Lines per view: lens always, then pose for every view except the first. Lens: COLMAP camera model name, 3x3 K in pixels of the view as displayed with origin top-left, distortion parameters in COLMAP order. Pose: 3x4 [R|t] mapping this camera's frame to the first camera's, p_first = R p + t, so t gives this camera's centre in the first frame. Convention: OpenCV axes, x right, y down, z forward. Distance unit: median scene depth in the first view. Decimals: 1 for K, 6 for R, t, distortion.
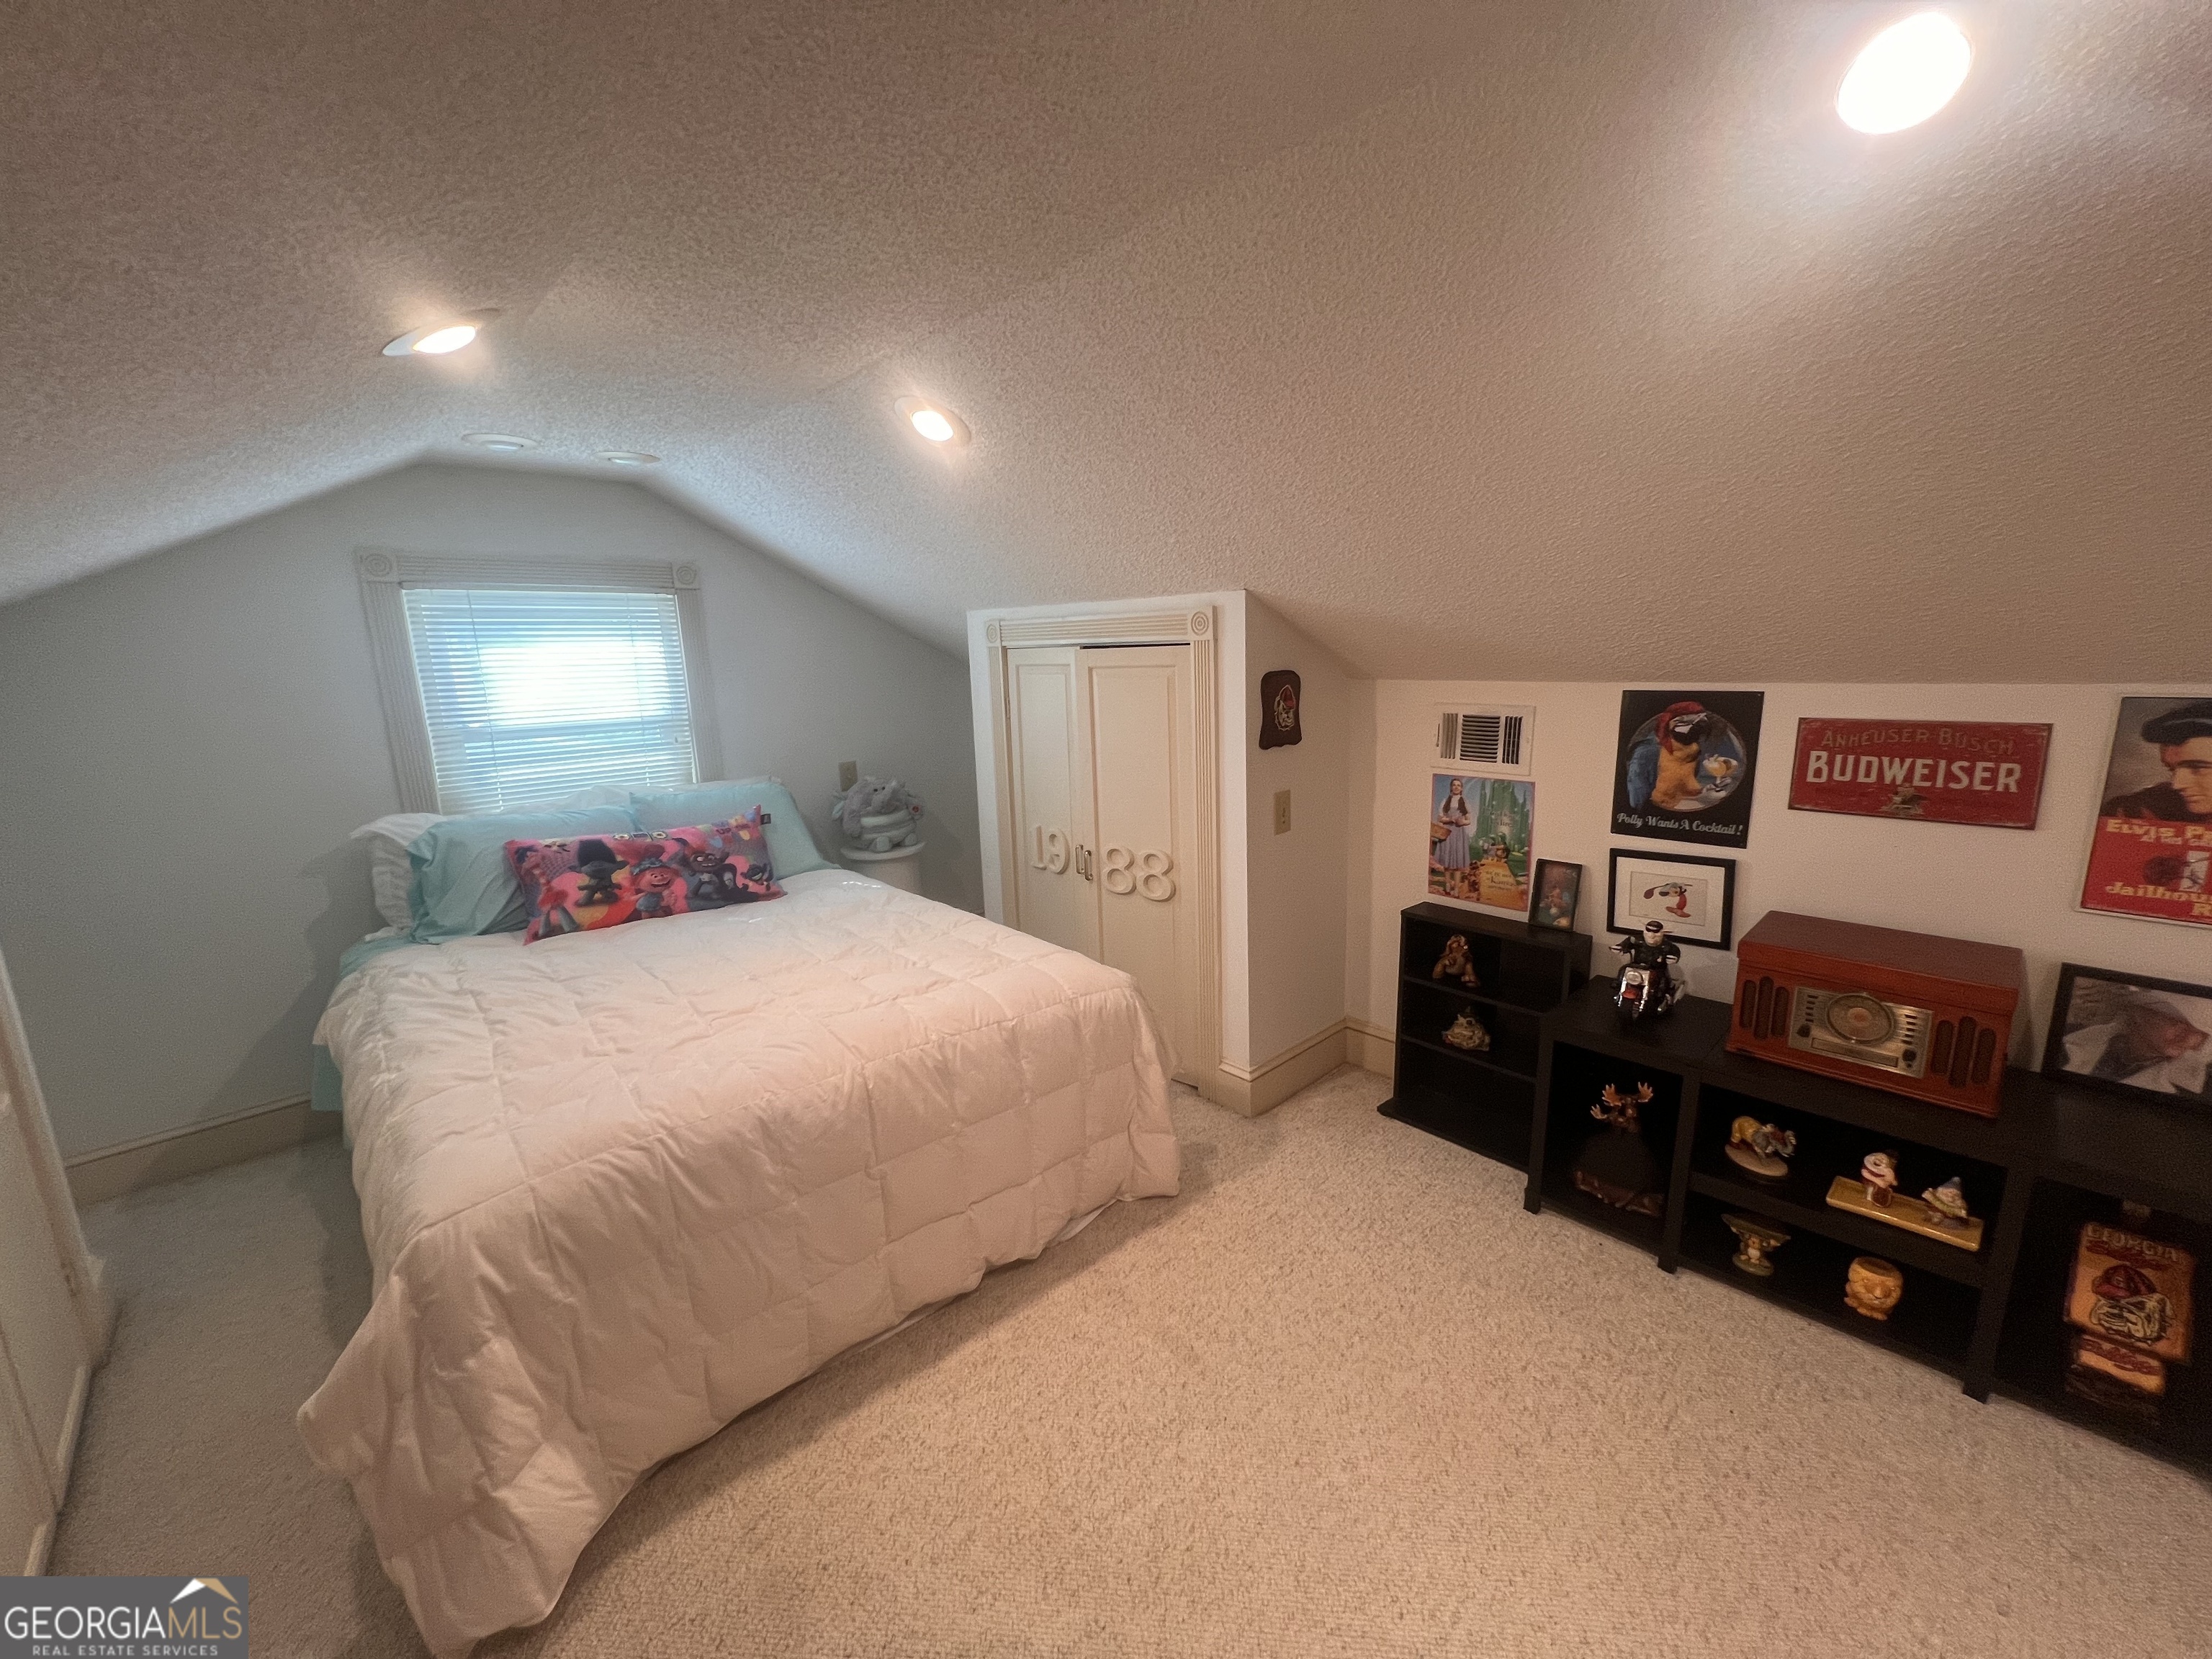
lens RADIAL K [[882.7, 0, 1116.8], [0, 882.7, 822.2], [0, 0, 1]] dist [0.000639, 0.001211]
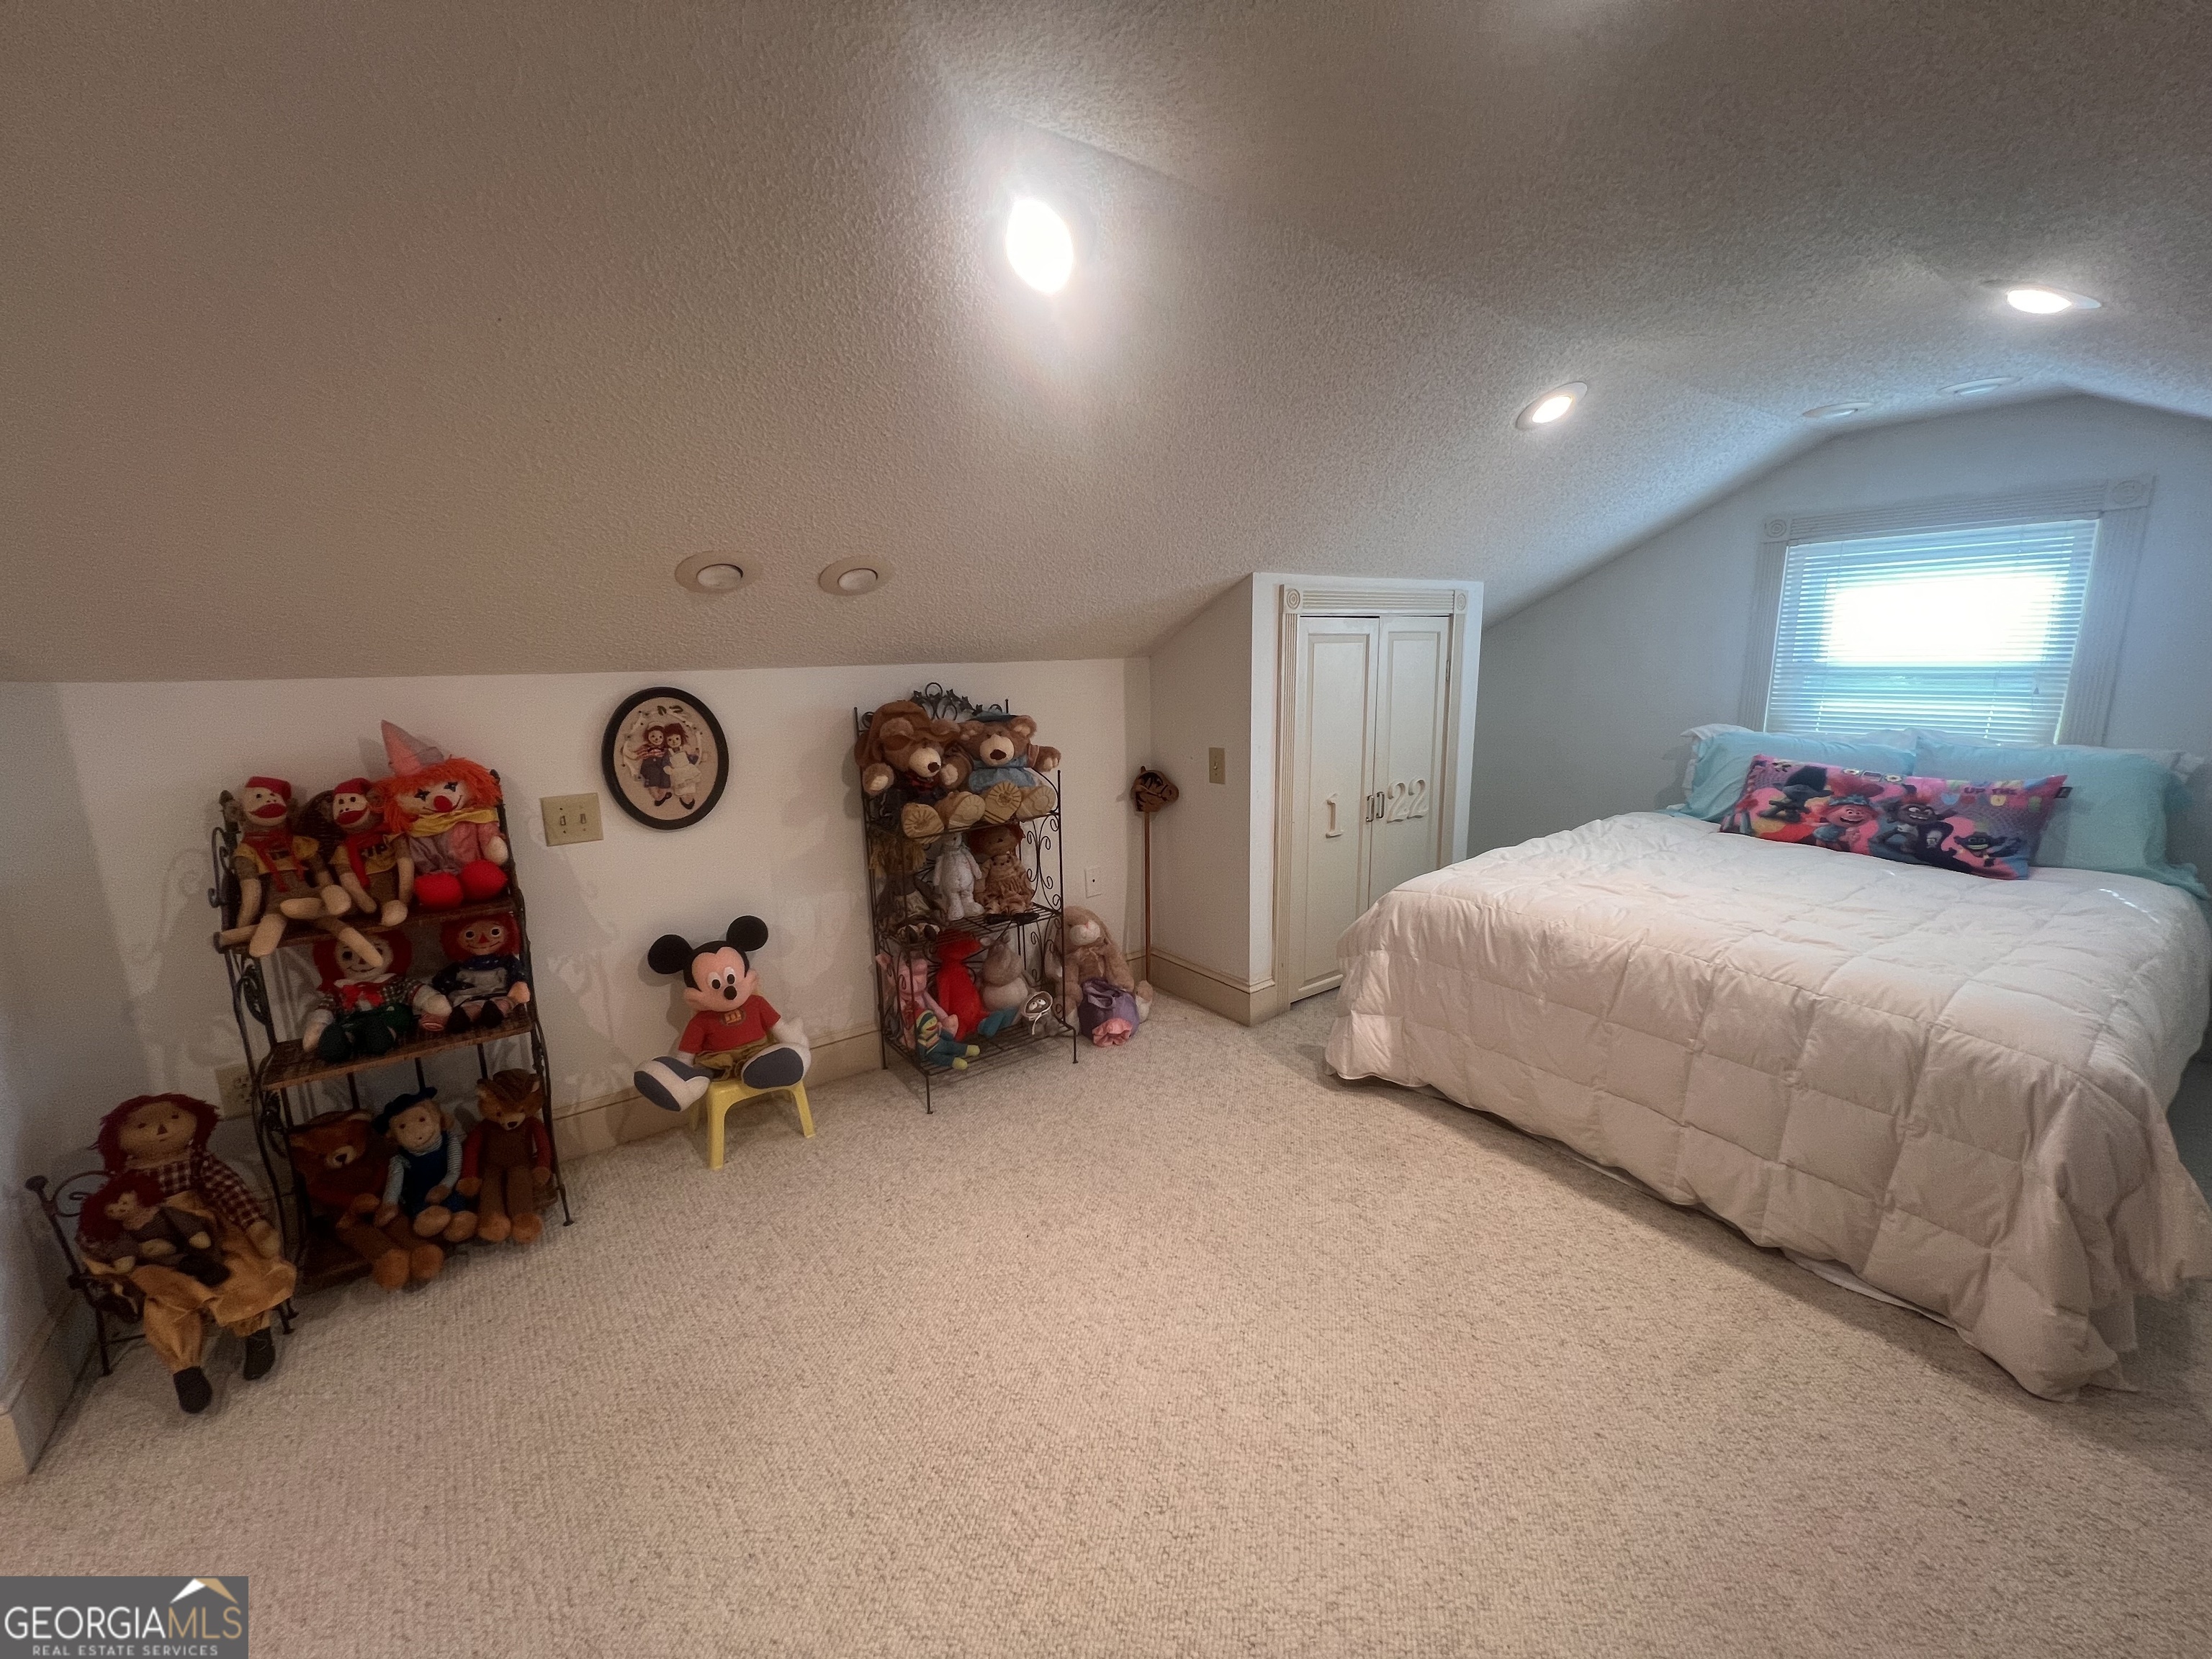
lens RADIAL K [[882.7, 0, 1117.7], [0, 882.7, 825.6], [0, 0, 1]] dist [0.000639, 0.001211]
pose [[-0.112189, 0.220450, -0.968925, 0.608913], [-0.168706, 0.956699, 0.237202, -0.025569], [0.979261, 0.190075, -0.070139, 0.253126]]
